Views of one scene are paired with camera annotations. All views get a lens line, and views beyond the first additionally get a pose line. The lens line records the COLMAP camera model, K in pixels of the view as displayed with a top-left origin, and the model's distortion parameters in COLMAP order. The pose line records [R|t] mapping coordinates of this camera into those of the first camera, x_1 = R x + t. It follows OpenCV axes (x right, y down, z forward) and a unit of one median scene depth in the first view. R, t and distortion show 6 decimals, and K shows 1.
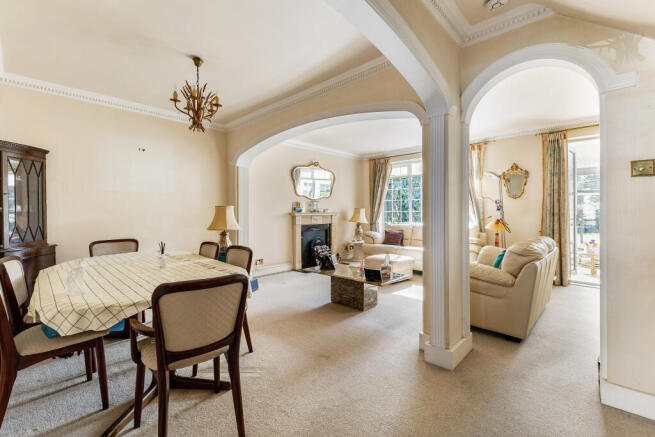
lens RADIAL K [[280.7, 0, 330.0], [0, 280.7, 215.5], [0, 0, 1]] dist [0.002678, 0.000369]
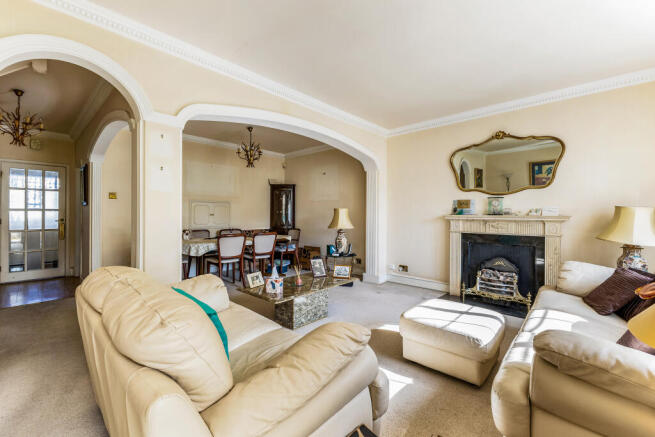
lens RADIAL K [[291.0, 0, 323.8], [0, 291.0, 212.9], [0, 0, 1]] dist [-0.002126, -0.000204]
pose [[0.026678, -0.001518, -0.999643, 0.622379], [-0.014351, 0.999895, -0.001901, -0.009605], [0.999541, 0.014397, 0.026653, 0.654223]]
